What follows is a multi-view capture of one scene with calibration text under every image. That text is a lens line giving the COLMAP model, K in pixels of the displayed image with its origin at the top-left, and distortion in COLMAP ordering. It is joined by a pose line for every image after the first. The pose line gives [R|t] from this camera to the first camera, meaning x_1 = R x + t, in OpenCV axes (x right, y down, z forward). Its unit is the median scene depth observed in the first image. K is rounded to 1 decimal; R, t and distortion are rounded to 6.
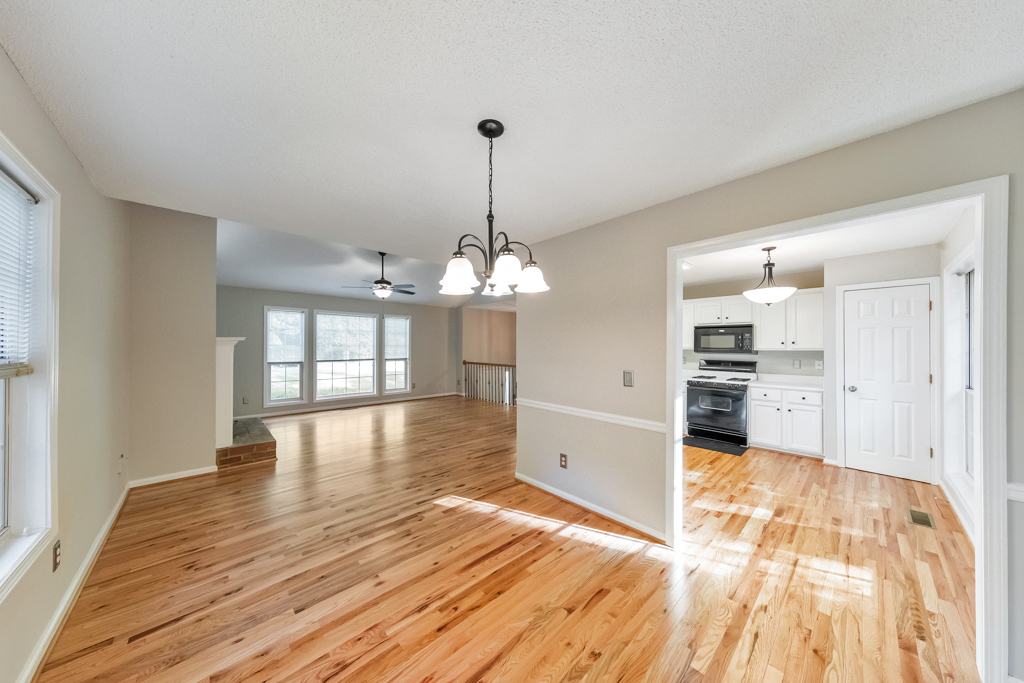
lens RADIAL K [[327.7, 0, 516.4], [0, 327.7, 344.7], [0, 0, 1]] dist [0.009930, -0.000073]
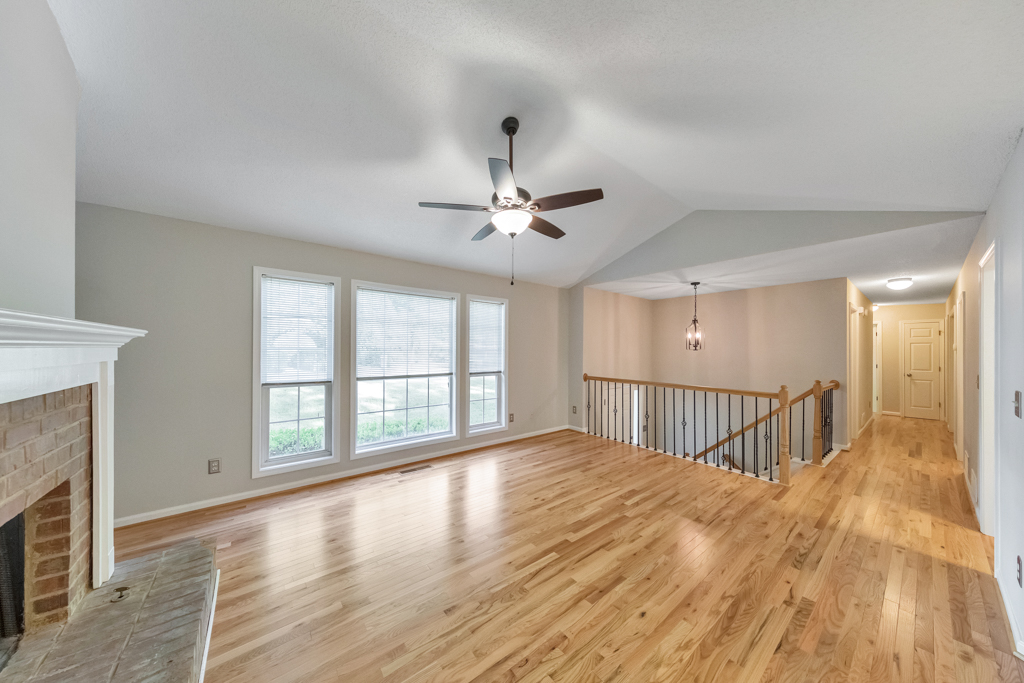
lens RADIAL K [[323.3, 0, 514.5], [0, 323.3, 348.4], [0, 0, 1]] dist [0.009860, -0.000012]
pose [[0.997369, 0.003067, -0.072421, -0.309475], [-0.003001, 0.999995, 0.001020, -0.000985], [0.072423, -0.000800, 0.997374, 0.488693]]
